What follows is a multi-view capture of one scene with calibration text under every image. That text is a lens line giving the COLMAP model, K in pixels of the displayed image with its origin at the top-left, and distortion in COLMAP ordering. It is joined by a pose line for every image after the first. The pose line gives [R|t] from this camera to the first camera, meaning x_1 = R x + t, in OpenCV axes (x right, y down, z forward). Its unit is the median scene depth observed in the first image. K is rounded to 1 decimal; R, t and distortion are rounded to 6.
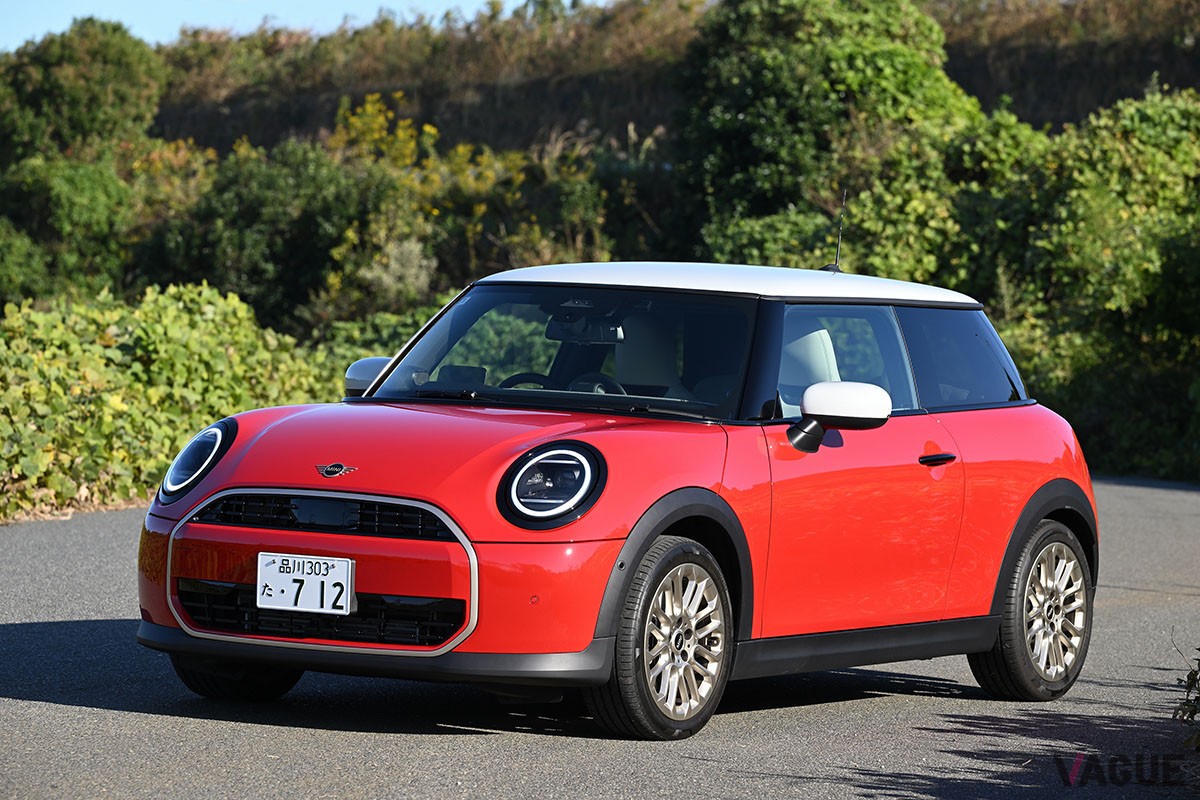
lens RADIAL K [[5621.5, 0, 597.5], [0, 5621.5, 400.8], [0, 0, 1]] dist [-0.079416, 0.000000]
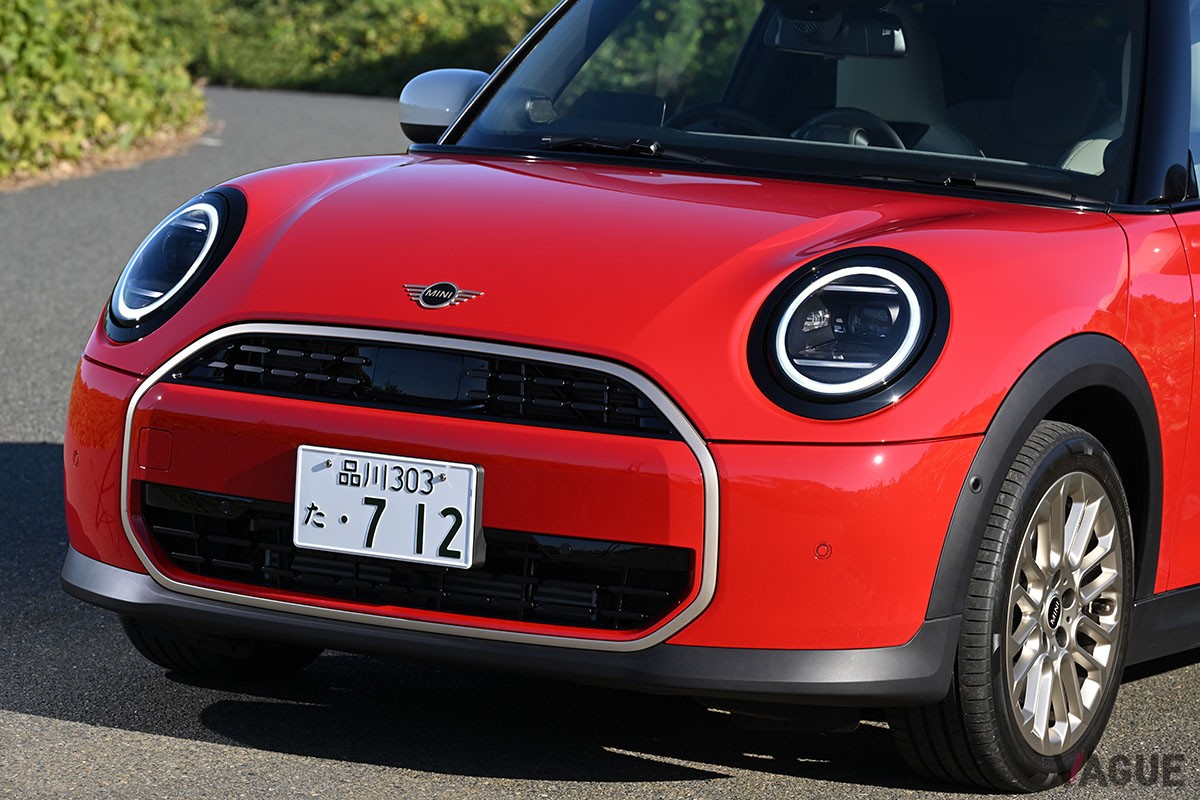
lens RADIAL K [[5509.6, 0, 604.6], [0, 5509.6, 399.7], [0, 0, 1]] dist [-0.161890, 0.000000]
pose [[0.998759, 0.015037, 0.047480, -0.021677], [-0.018164, 0.997646, 0.066128, -0.005061], [-0.046374, -0.066908, 0.996681, 0.181162]]
